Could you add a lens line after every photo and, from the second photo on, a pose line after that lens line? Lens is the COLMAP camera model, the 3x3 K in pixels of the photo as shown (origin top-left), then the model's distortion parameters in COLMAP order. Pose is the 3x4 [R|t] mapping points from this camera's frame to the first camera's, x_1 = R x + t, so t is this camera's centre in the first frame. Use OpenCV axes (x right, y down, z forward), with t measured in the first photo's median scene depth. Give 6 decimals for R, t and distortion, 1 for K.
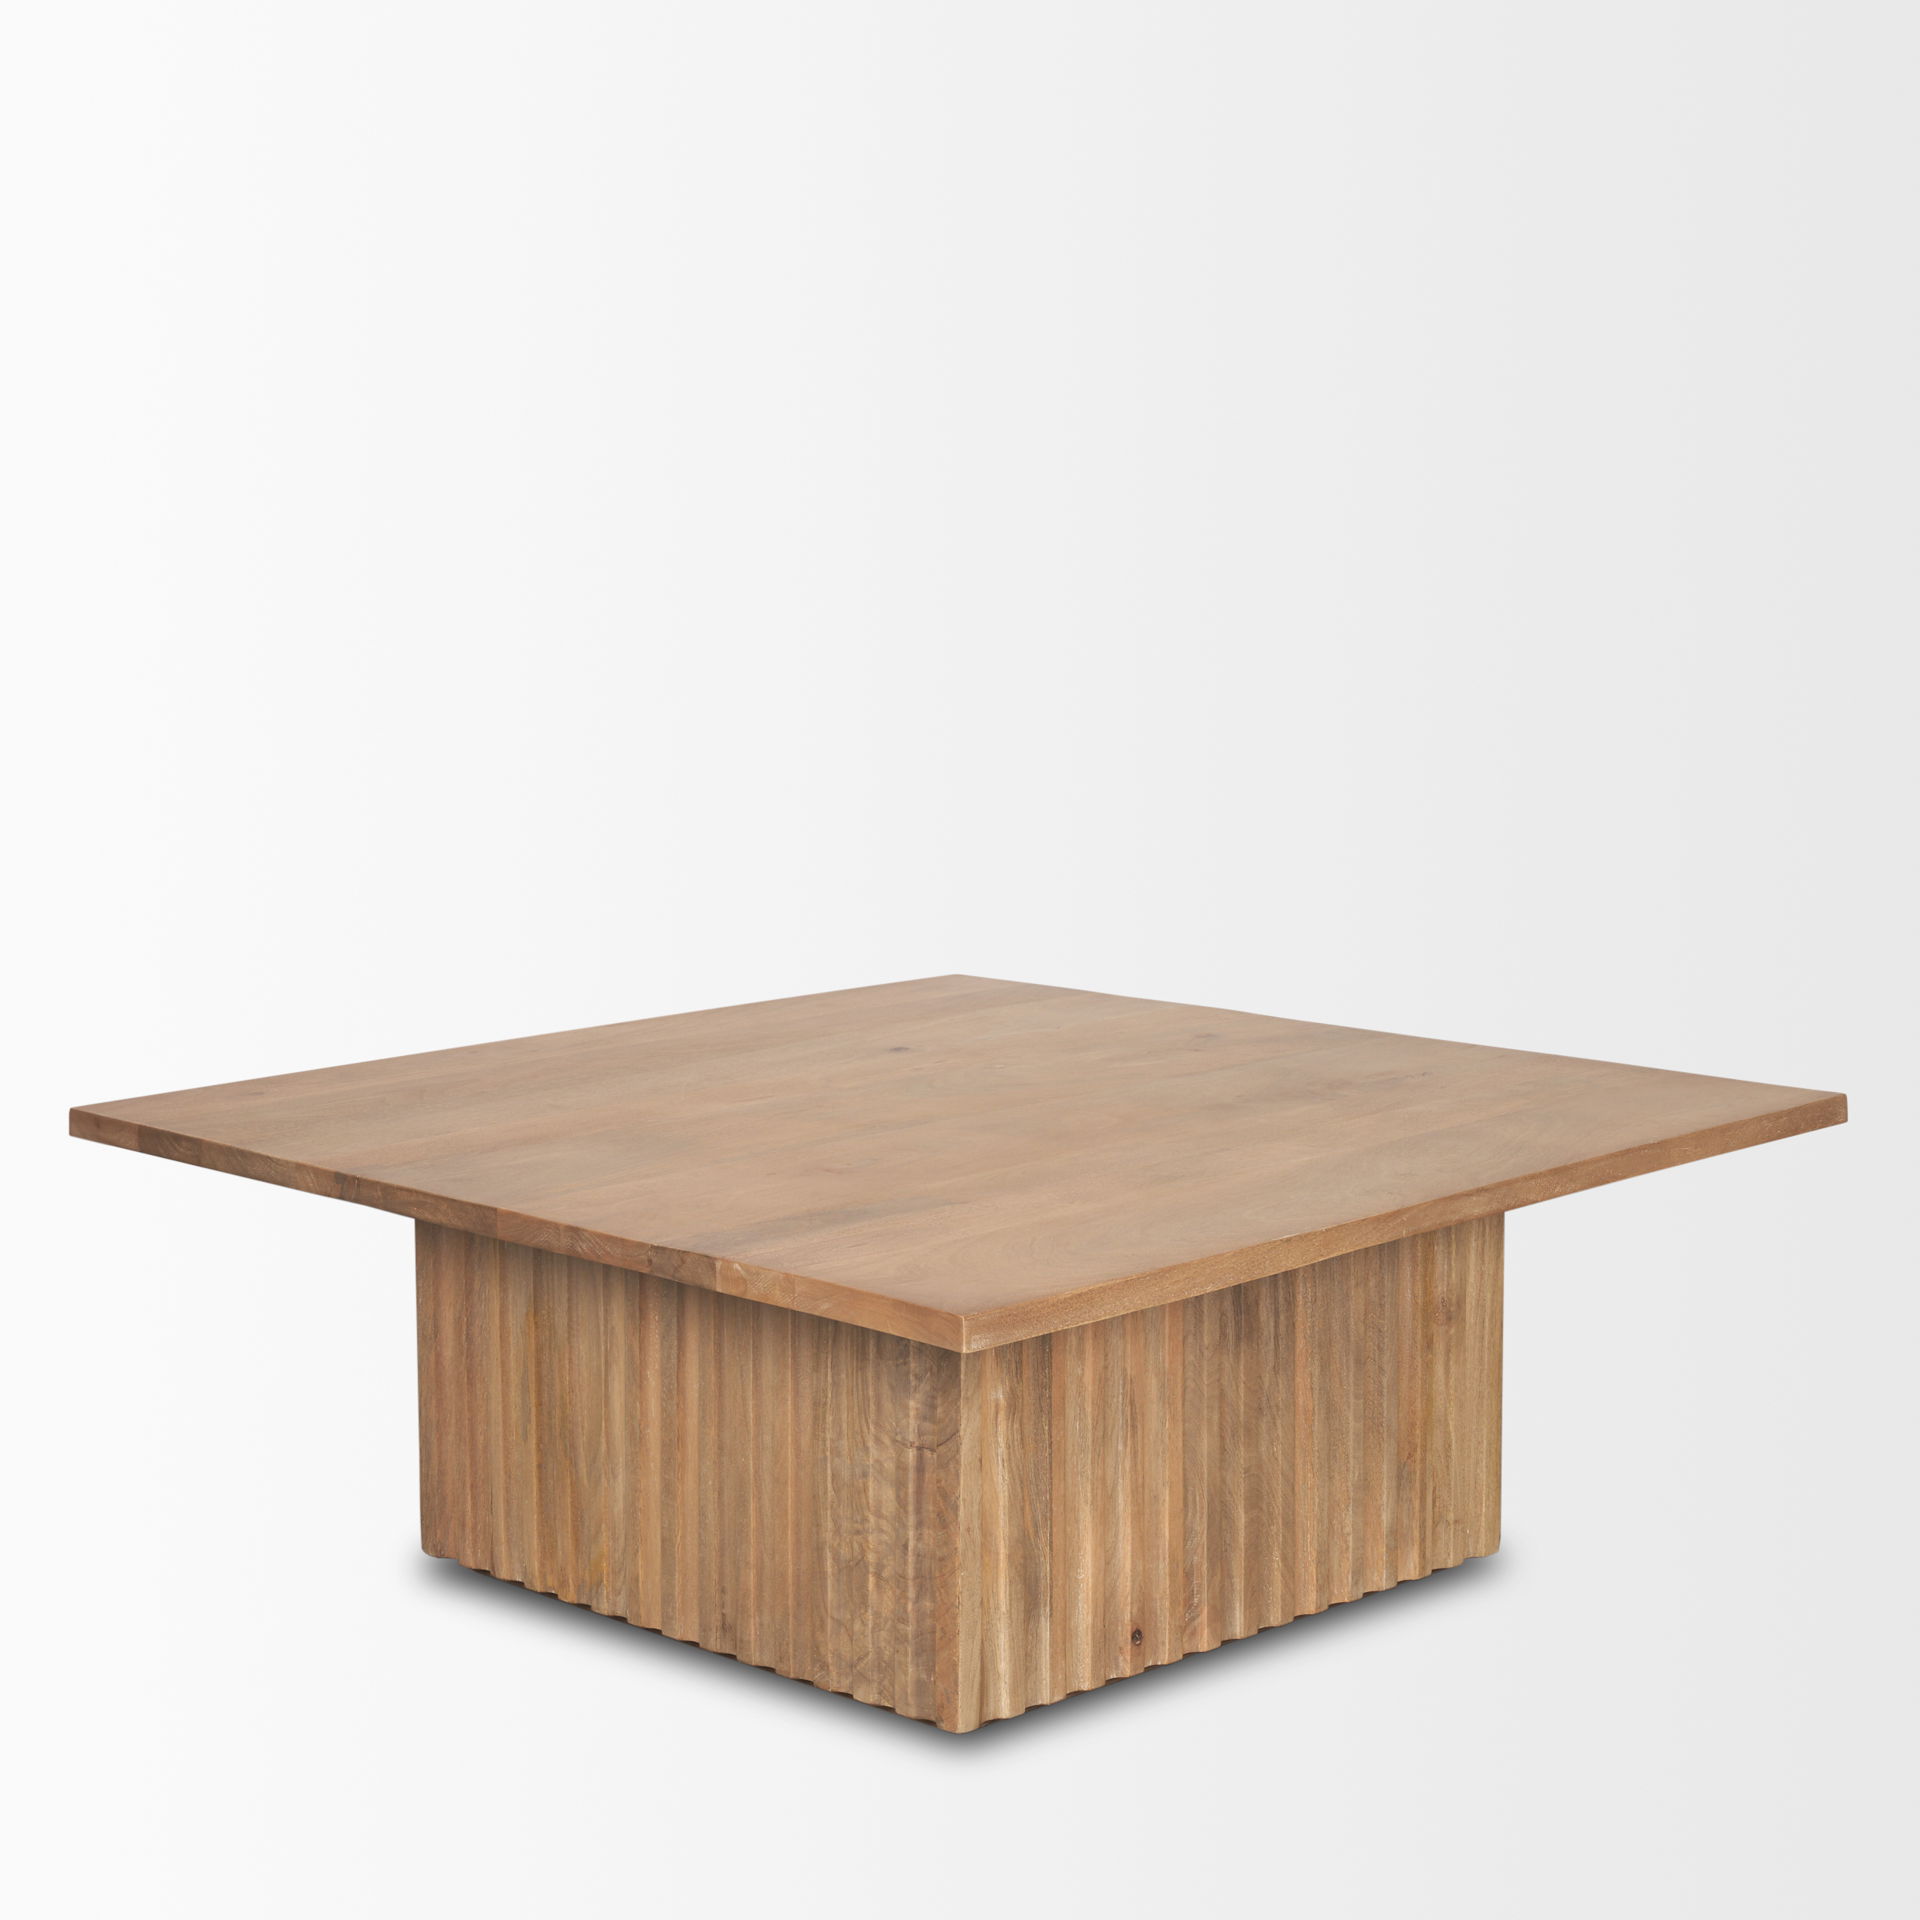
lens RADIAL K [[3607.3, 0, 960.0], [0, 3607.3, 960.0], [0, 0, 1]] dist [-0.014057, 0.055358]
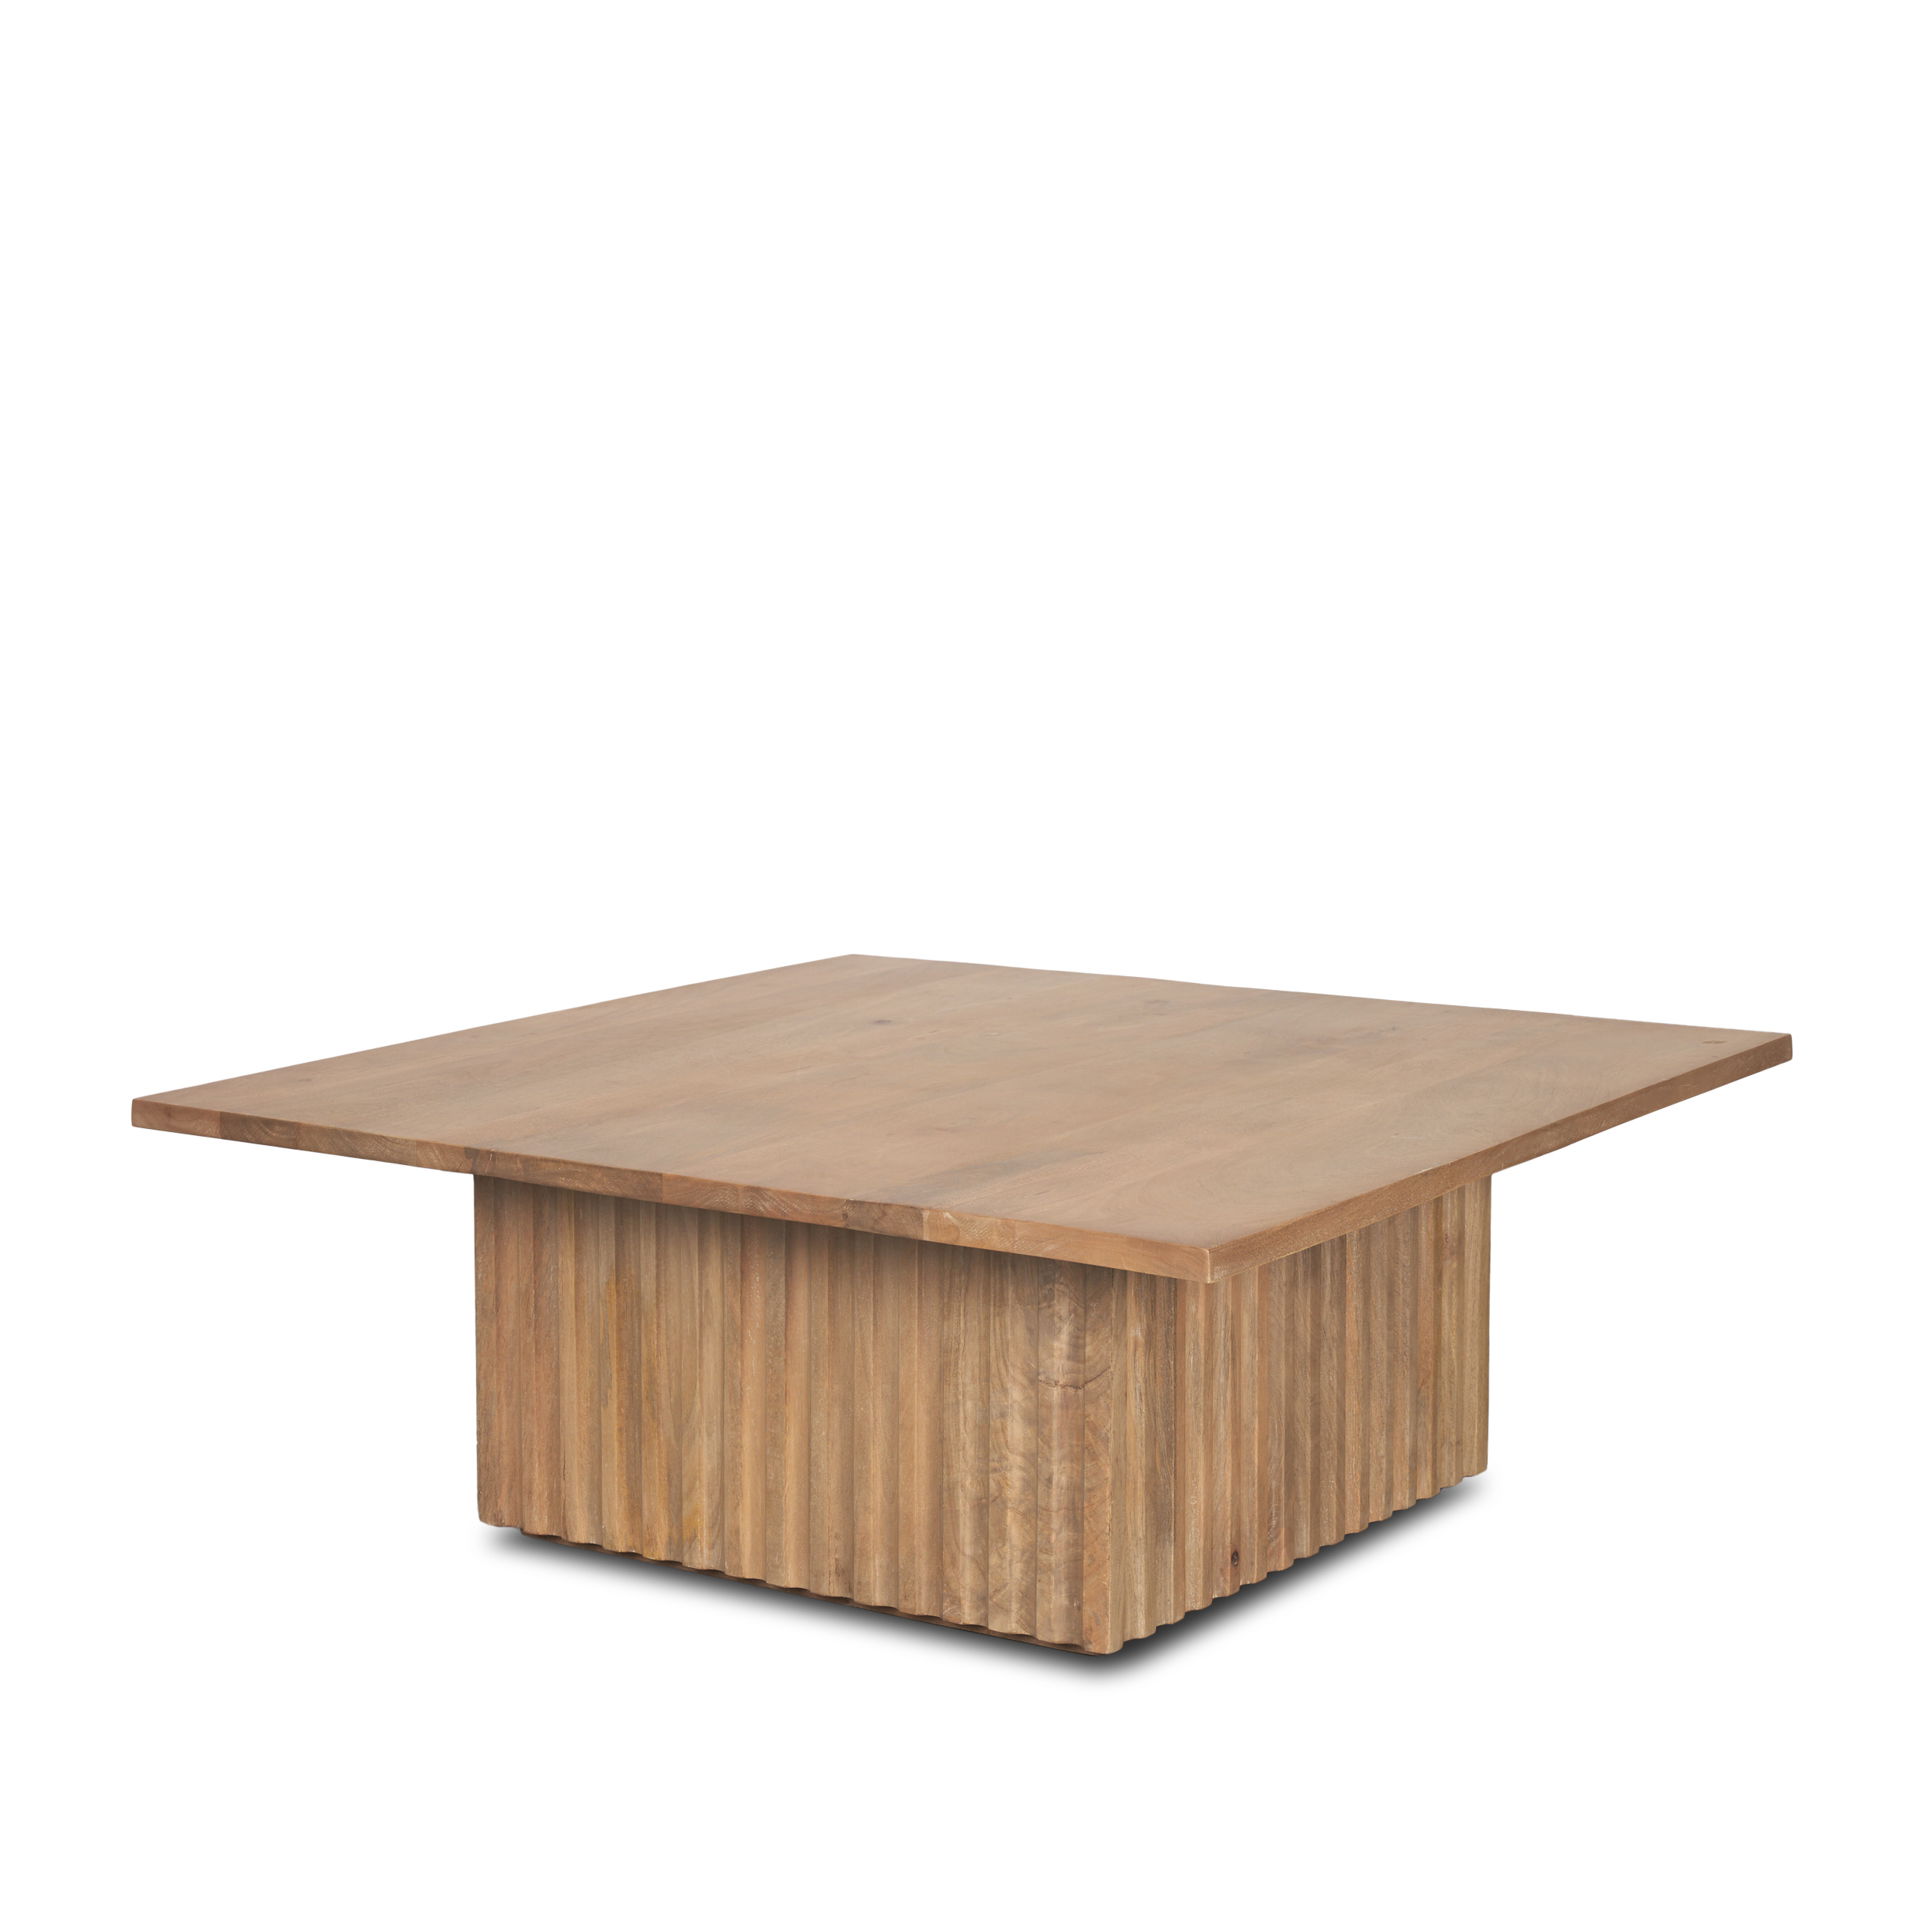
lens RADIAL K [[3575.9, 0, 870.0], [0, 3575.9, 959.1], [0, 0, 1]] dist [0.000197, 0.019424]
pose [[0.986200, -0.025585, 0.163568, -0.223213], [0.026362, 0.999649, -0.002577, 0.010771], [-0.163444, 0.006854, 0.986529, -0.024658]]
